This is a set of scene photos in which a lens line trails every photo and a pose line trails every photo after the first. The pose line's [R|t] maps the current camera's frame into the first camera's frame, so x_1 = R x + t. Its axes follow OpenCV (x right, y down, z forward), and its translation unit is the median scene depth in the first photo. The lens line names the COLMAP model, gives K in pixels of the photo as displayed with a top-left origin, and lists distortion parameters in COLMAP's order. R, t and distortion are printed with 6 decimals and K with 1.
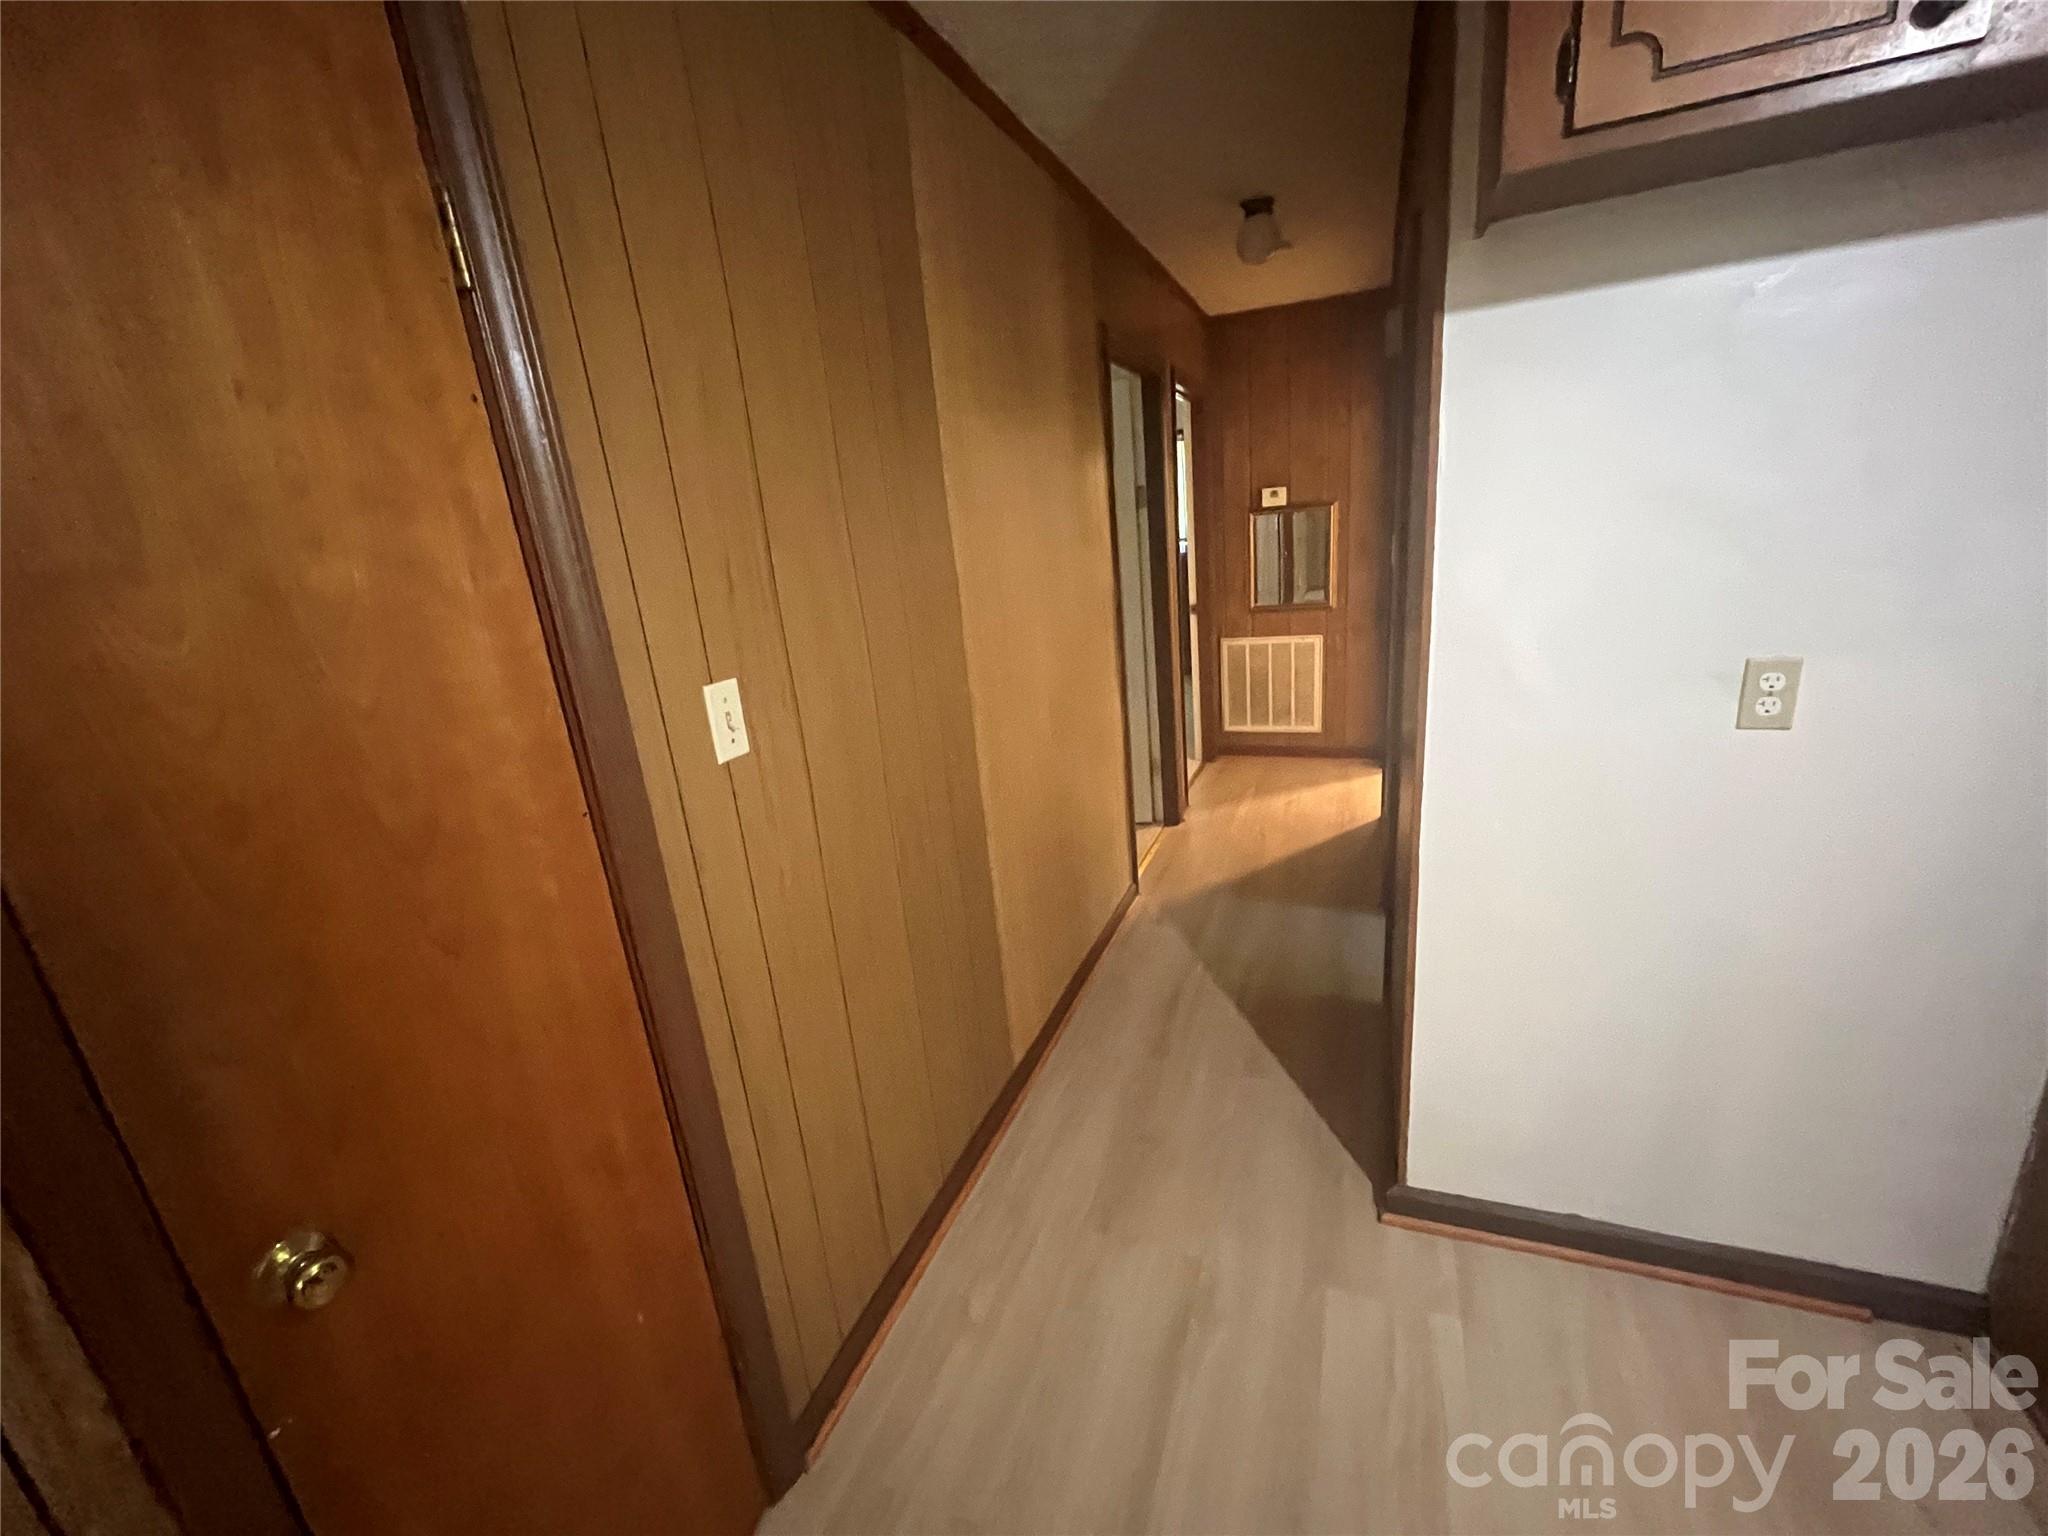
lens RADIAL K [[824.9, 0, 1029.2], [0, 824.9, 770.8], [0, 0, 1]] dist [0.000107, 0.000214]
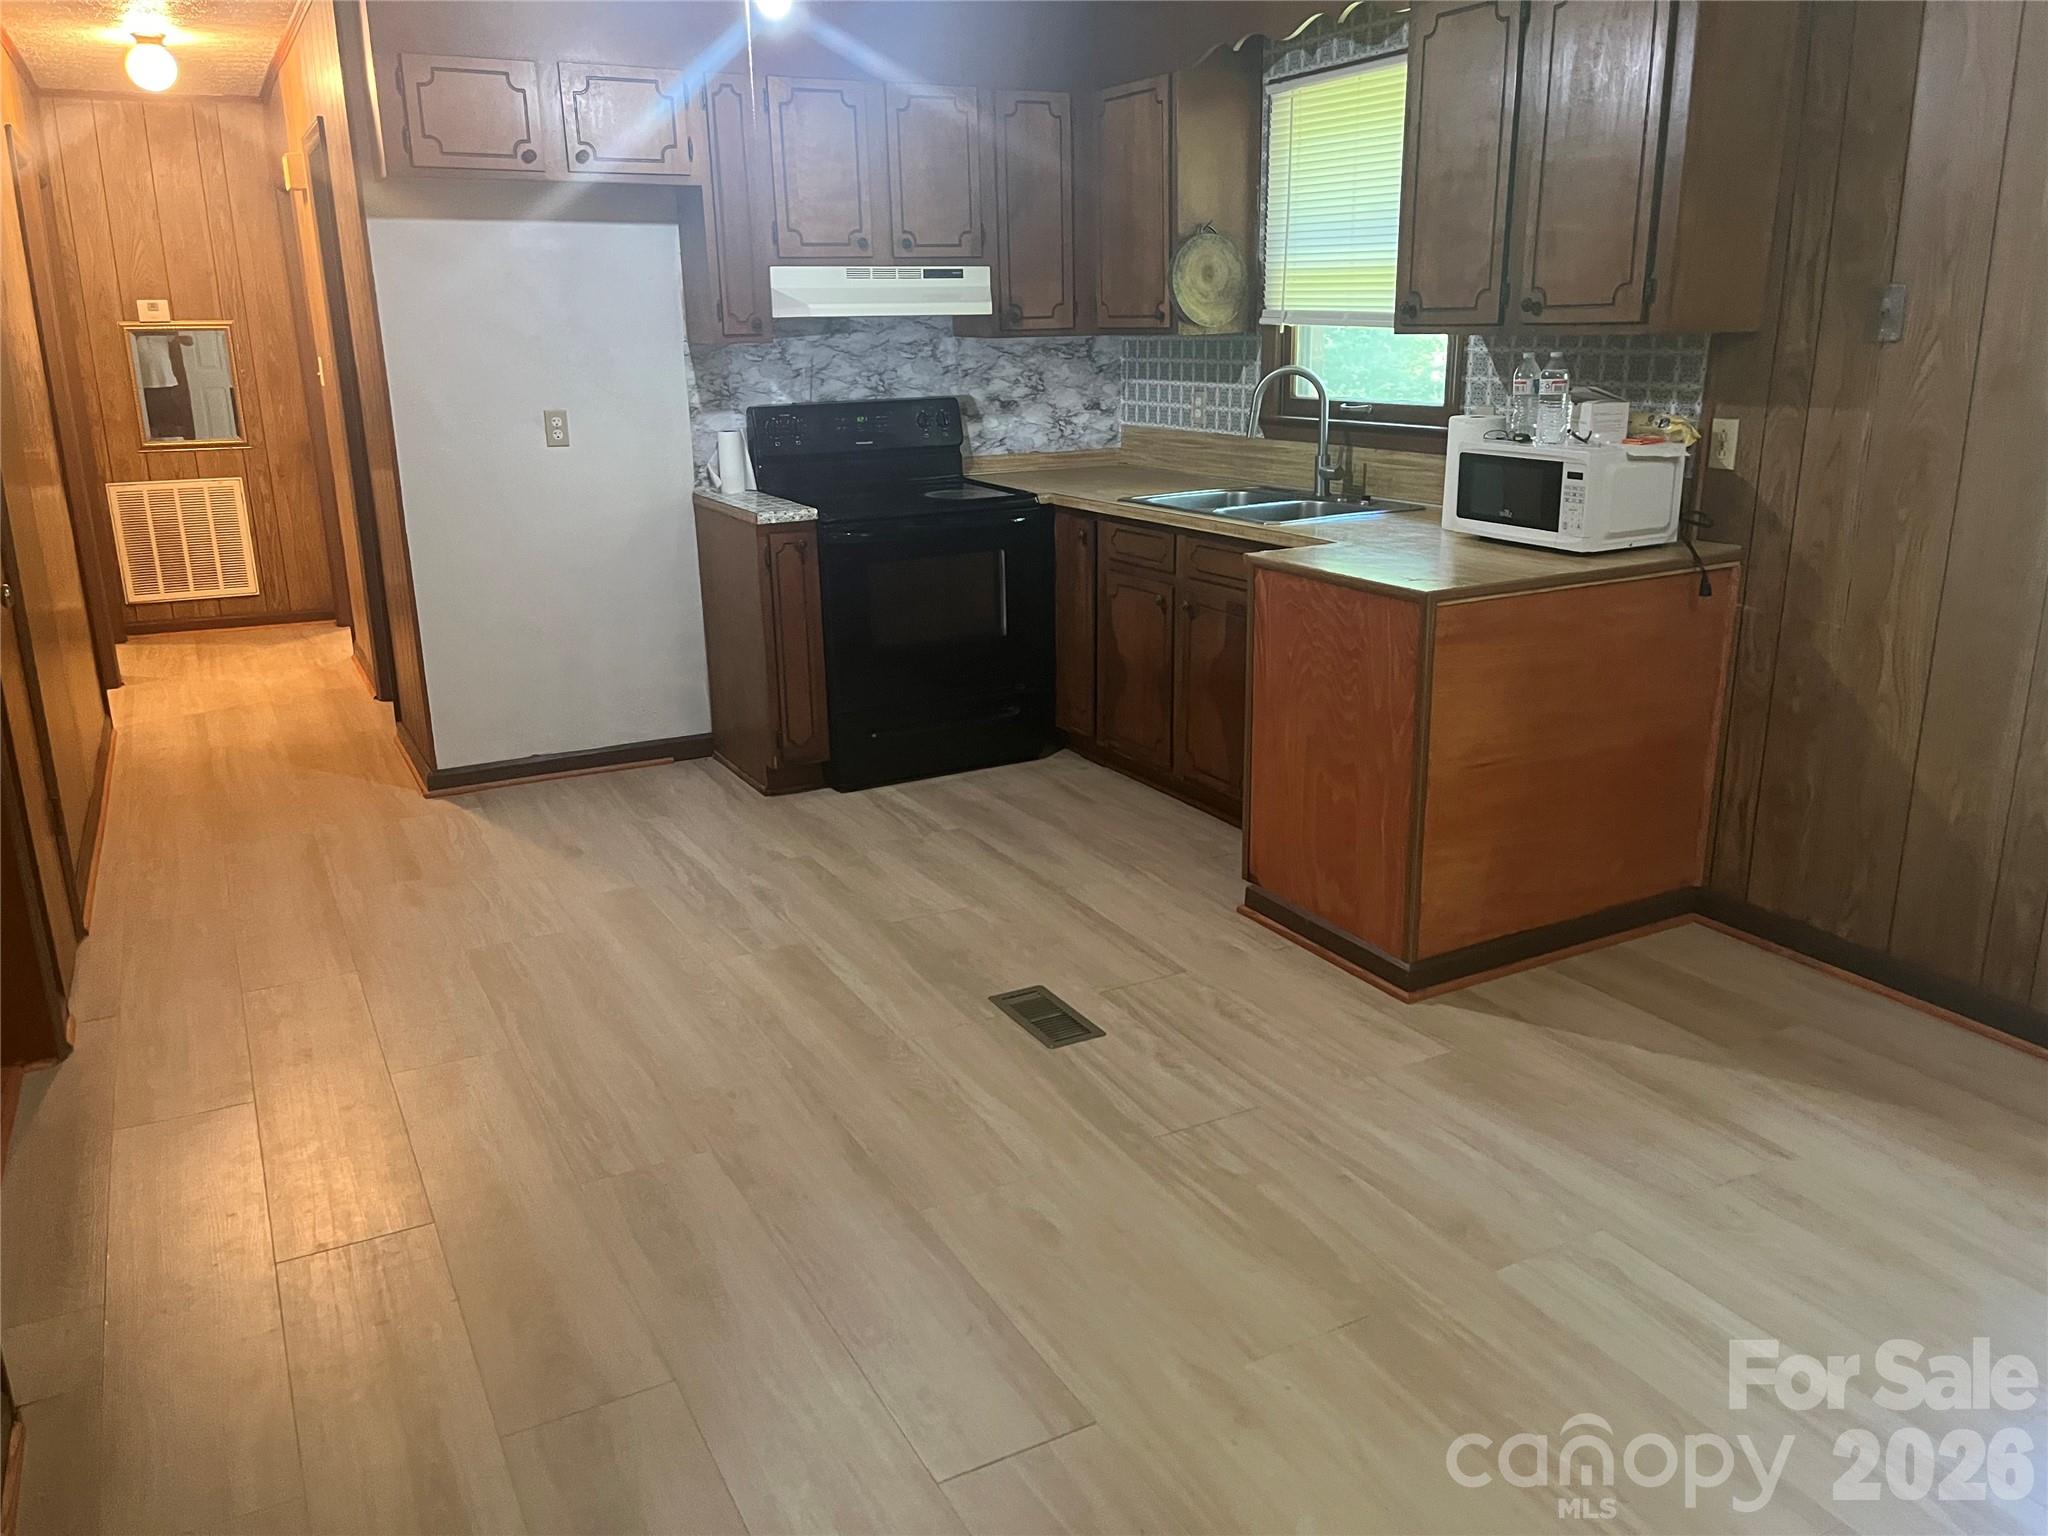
lens RADIAL K [[1574.9, 0, 1023.6], [0, 1574.9, 769.0], [0, 0, 1]] dist [0.060546, -0.081459]
pose [[0.653528, -0.127970, 0.746006, -0.943445], [0.170154, 0.985216, 0.019943, 0.586984], [-0.737529, 0.113903, 0.665641, -1.618392]]
